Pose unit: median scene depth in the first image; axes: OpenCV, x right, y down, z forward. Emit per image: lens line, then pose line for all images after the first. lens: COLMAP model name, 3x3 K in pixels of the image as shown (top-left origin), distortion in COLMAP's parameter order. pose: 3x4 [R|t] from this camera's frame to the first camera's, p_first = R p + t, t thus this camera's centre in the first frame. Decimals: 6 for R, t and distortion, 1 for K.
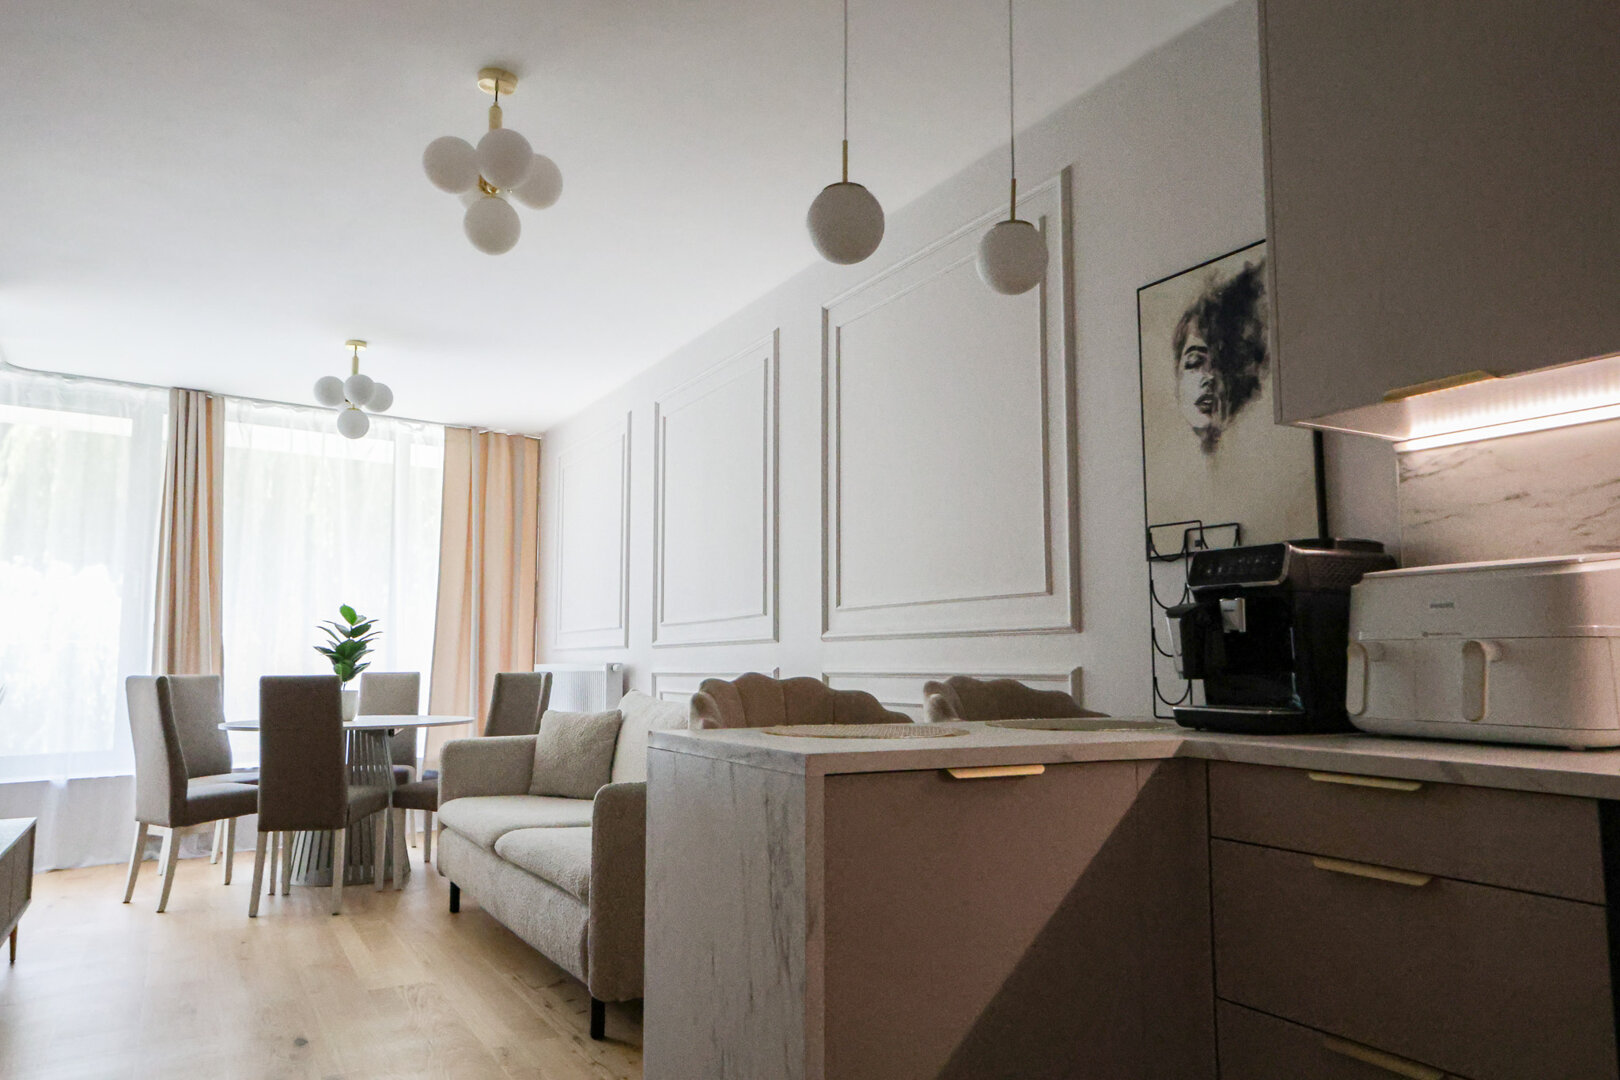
lens RADIAL K [[1150.8, 0, 810.0], [0, 1150.8, 540.0], [0, 0, 1]] dist [0.011498, -0.001215]
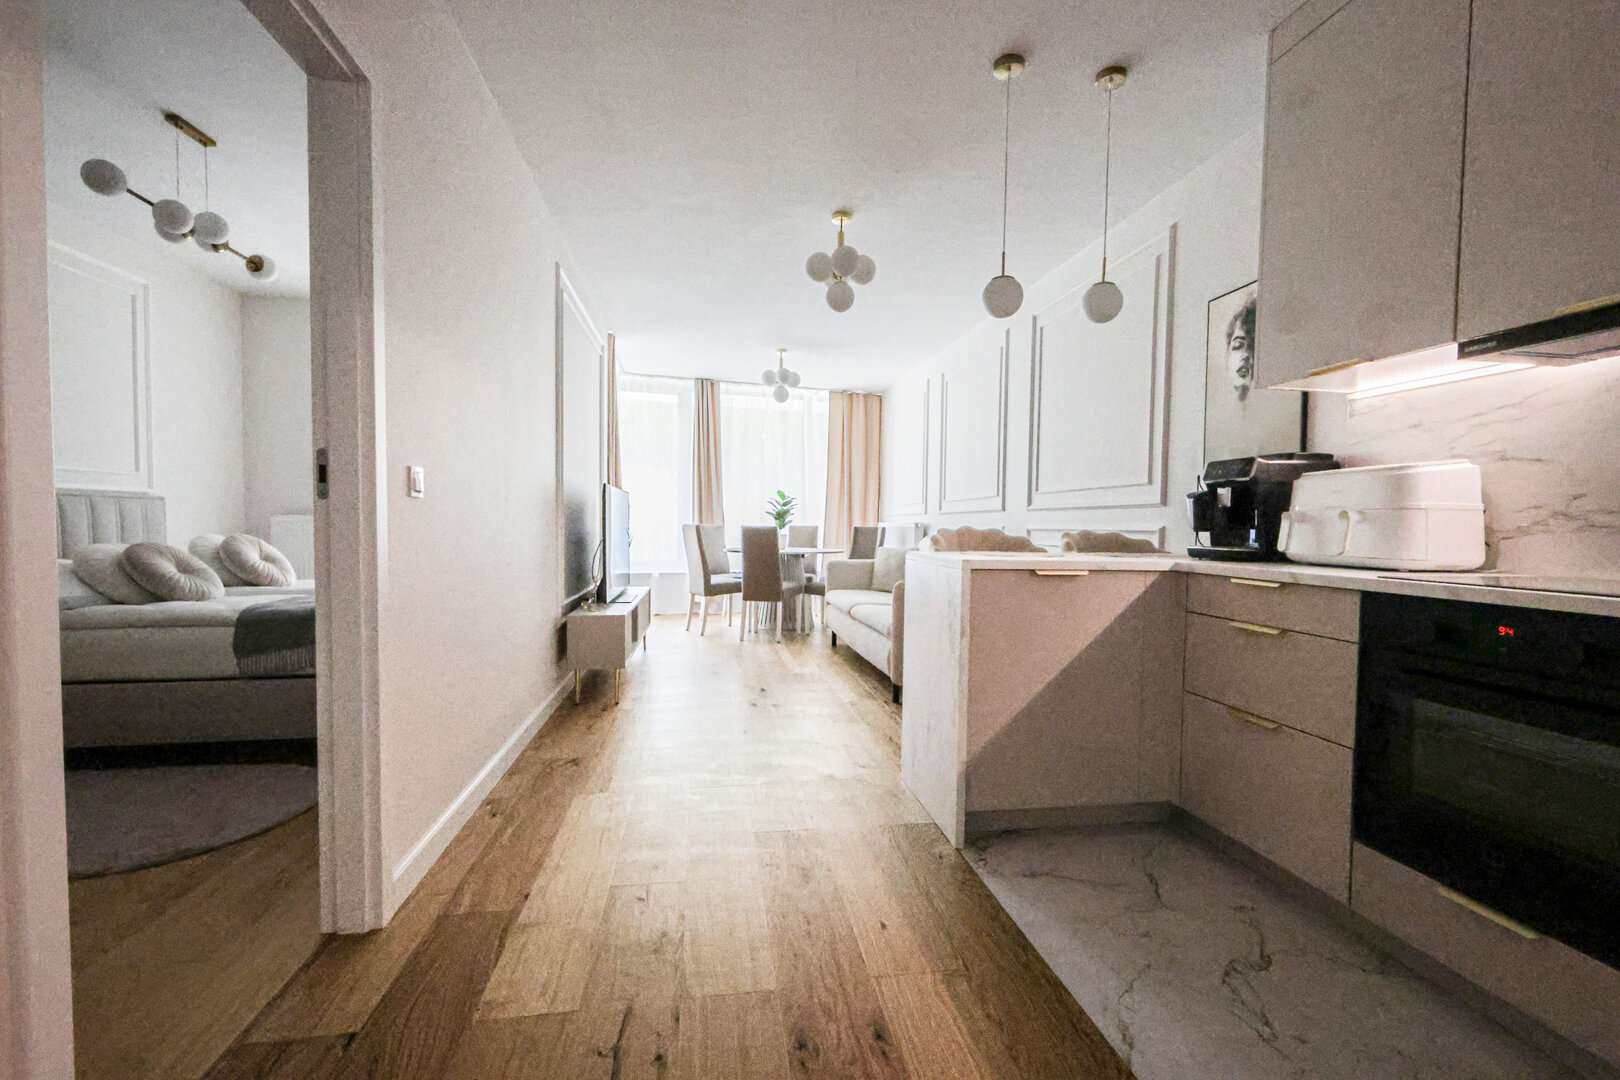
lens RADIAL K [[727.4, 0, 810.0], [0, 727.4, 540.0], [0, 0, 1]] dist [0.020267, -0.000101]
pose [[0.939815, 0.022321, -0.340955, 0.103990], [0.020959, 0.992219, 0.122726, -0.015874], [0.341041, -0.122486, 0.932034, -0.214523]]
